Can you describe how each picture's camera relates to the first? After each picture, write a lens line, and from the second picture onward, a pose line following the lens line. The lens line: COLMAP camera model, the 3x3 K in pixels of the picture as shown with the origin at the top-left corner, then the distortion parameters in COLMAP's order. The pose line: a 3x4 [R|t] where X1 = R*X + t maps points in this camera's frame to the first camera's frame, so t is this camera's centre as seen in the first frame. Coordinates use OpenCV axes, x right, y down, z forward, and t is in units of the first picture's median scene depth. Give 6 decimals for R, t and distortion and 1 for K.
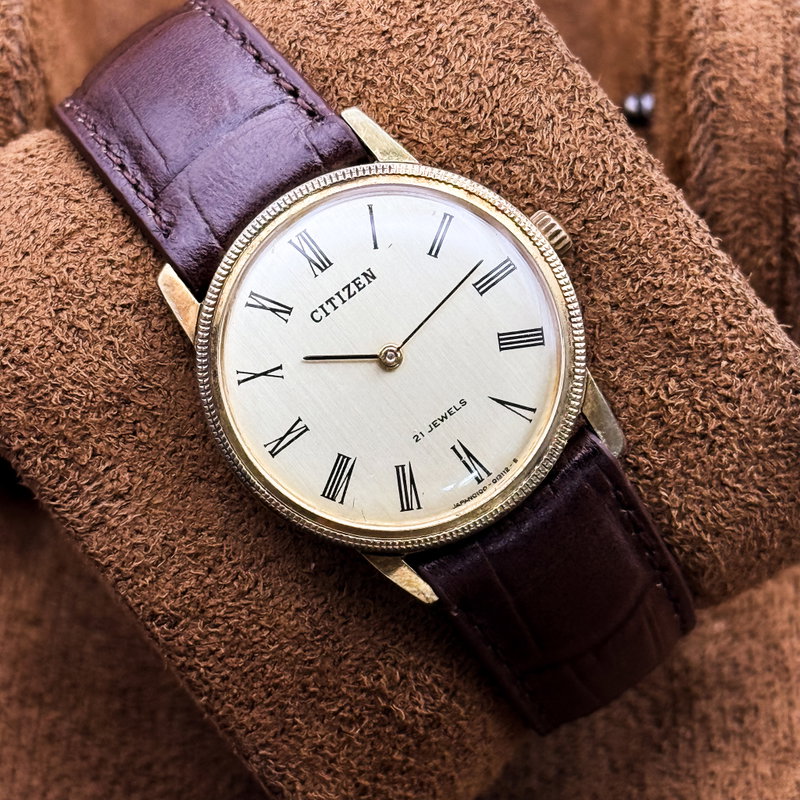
lens RADIAL K [[2986.7, 0, 365.8], [0, 2986.7, 384.6], [0, 0, 1]] dist [0.168259, 0.000000]
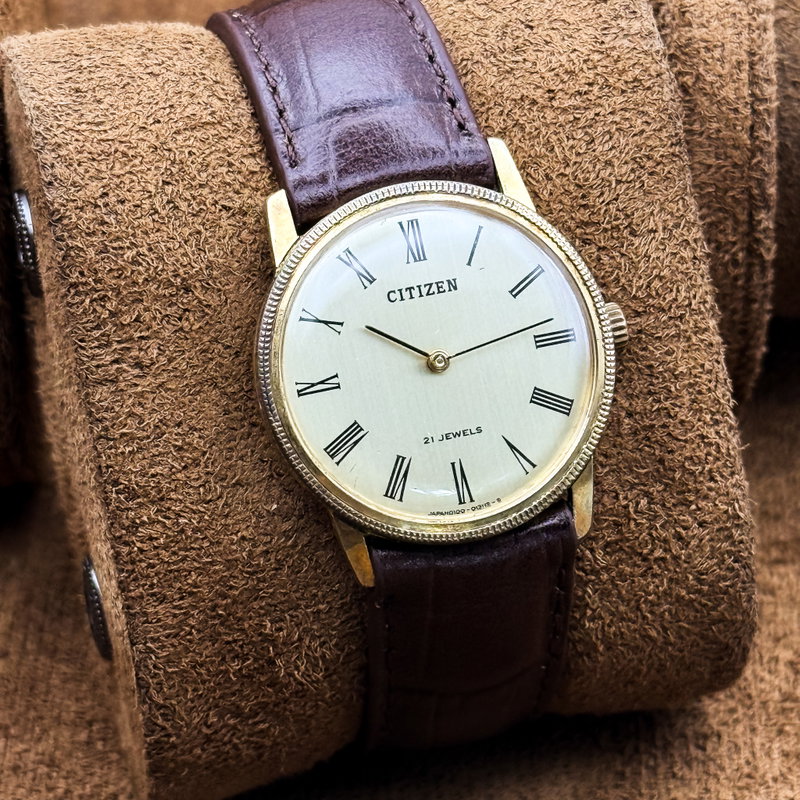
lens RADIAL K [[2986.7, 0, 368.9], [0, 2986.7, 370.5], [0, 0, 1]] dist [0.168259, 0.000000]
pose [[0.885032, 0.447292, 0.129028, -0.146022], [-0.439063, 0.894136, -0.088004, 0.095876], [-0.154732, 0.021234, 0.987728, -0.049816]]
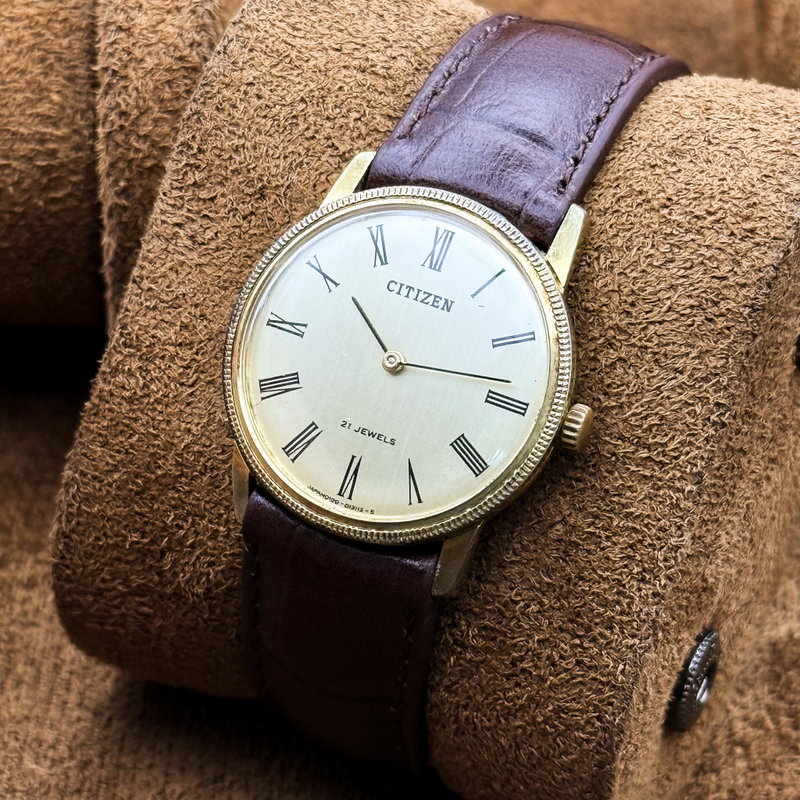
lens RADIAL K [[2986.7, 0, 422.5], [0, 2986.7, 389.8], [0, 0, 1]] dist [0.168259, 0.000000]
pose [[0.496838, 0.825562, -0.267582, 0.301527], [-0.812444, 0.550858, 0.191023, -0.212199], [0.305101, 0.122488, 0.944410, -0.012003]]
